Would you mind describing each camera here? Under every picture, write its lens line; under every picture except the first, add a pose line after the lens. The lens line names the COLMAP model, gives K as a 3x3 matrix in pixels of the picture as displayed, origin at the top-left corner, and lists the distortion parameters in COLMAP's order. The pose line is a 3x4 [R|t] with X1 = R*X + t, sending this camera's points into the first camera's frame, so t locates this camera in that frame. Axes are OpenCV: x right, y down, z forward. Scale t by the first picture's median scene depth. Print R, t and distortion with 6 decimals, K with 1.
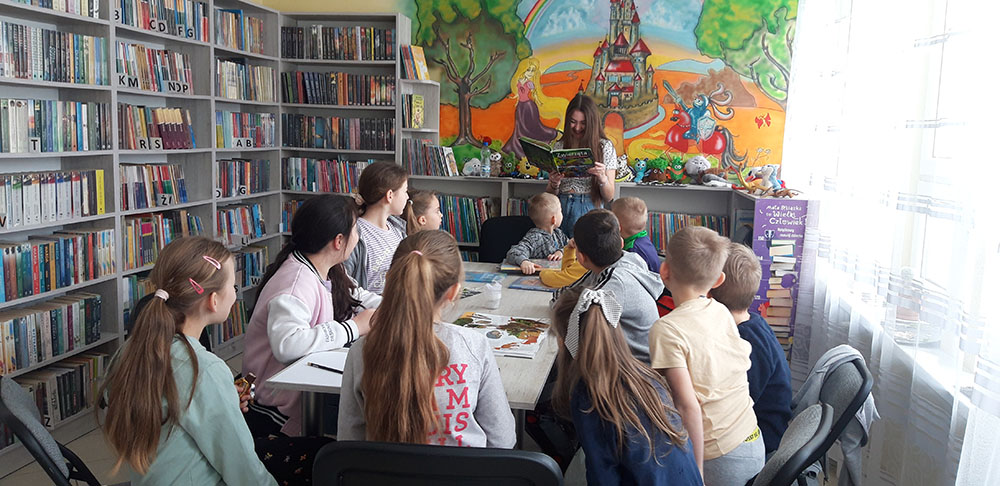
lens RADIAL K [[749.1, 0, 505.1], [0, 749.1, 233.7], [0, 0, 1]] dist [0.112866, -0.198382]
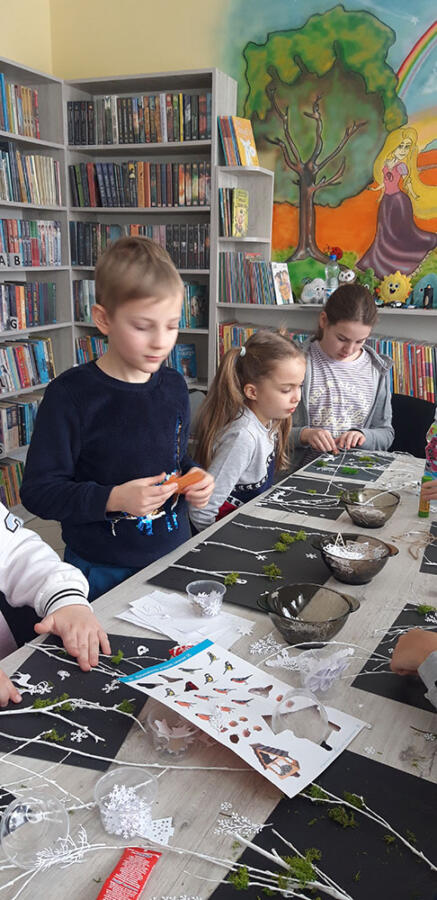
lens RADIAL K [[678.1, 0, 229.8], [0, 678.1, 453.5], [0, 0, 1]] dist [0.083694, -0.149808]
pose [[0.980131, 0.043023, -0.193628, 0.011842], [-0.013540, 0.988428, 0.151084, -0.032226], [0.197888, -0.145460, 0.969372, 0.323789]]
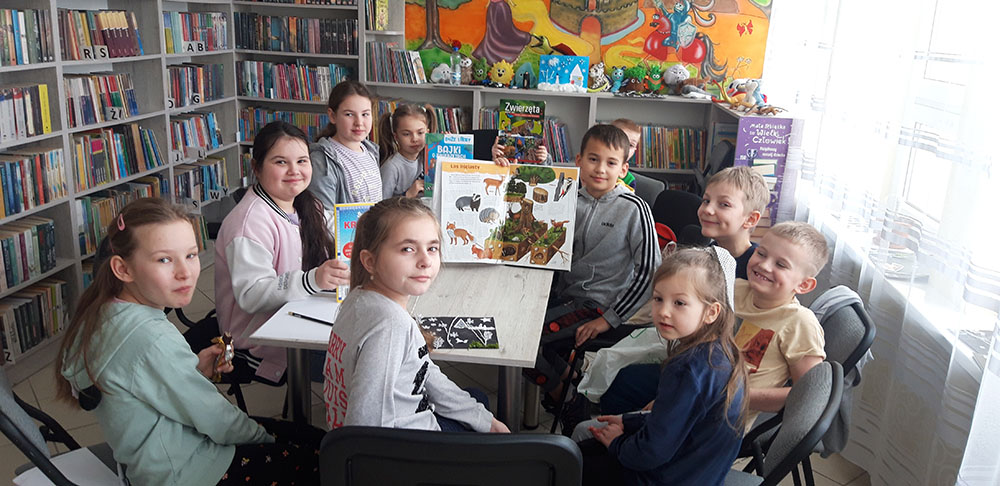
lens RADIAL K [[753.4, 0, 501.1], [0, 753.4, 229.8], [0, 0, 1]] dist [0.083694, -0.149808]
pose [[0.998315, -0.002138, 0.057985, -0.024628], [-0.006095, 0.989927, 0.141448, -0.030026], [-0.057704, -0.141563, 0.988246, 0.027549]]
